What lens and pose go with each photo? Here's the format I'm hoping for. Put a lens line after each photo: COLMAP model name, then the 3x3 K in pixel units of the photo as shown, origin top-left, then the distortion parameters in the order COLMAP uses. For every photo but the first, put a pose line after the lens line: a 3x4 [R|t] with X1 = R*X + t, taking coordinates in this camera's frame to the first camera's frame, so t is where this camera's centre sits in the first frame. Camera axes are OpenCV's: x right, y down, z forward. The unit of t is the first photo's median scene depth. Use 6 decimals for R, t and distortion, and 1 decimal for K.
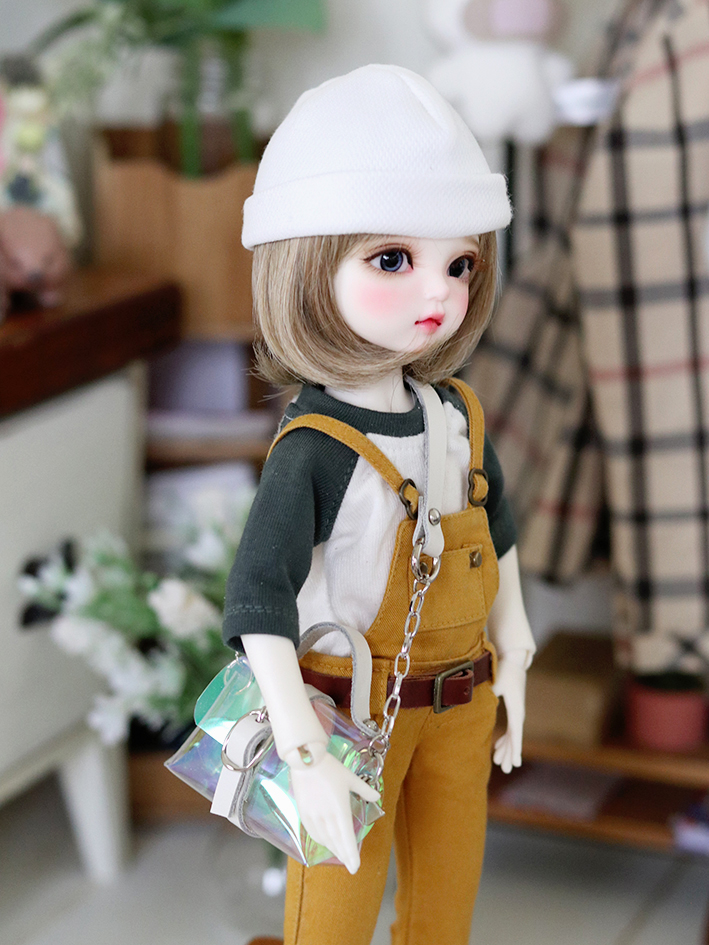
lens RADIAL K [[2860.9, 0, 354.5], [0, 2860.9, 472.5], [0, 0, 1]] dist [-0.039114, -0.301274]
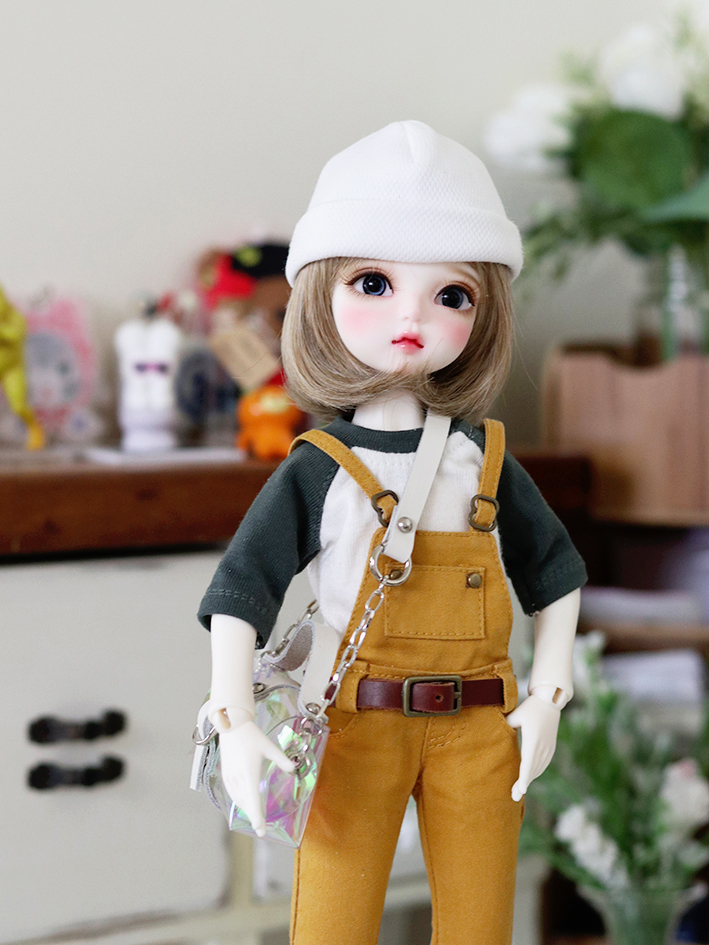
lens RADIAL K [[2860.9, 0, 354.5], [0, 2860.9, 472.5], [0, 0, 1]] dist [-0.039114, -0.301274]
pose [[0.865540, -0.002835, -0.500831, 0.544071], [-0.098010, 0.979691, -0.174928, 0.184247], [0.491156, 0.200494, 0.847684, 0.087510]]
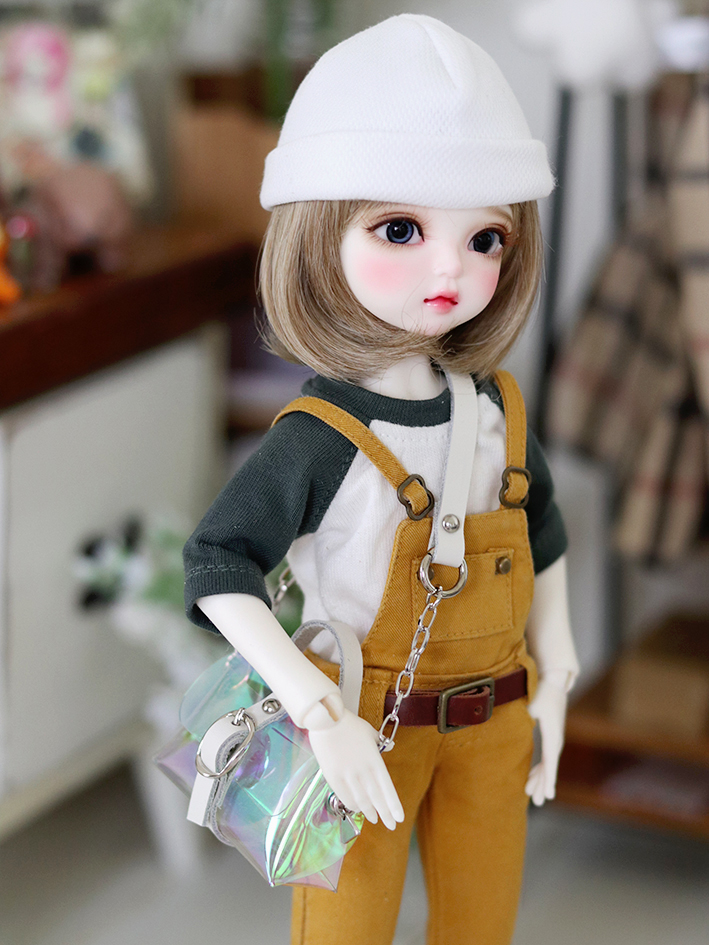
lens RADIAL K [[2860.9, 0, 354.5], [0, 2860.9, 472.5], [0, 0, 1]] dist [-0.039114, -0.301274]
pose [[0.968750, 0.058549, -0.241032, 0.218976], [-0.055506, 0.998270, 0.019400, -0.014356], [0.241750, -0.005415, 0.970323, 0.116061]]
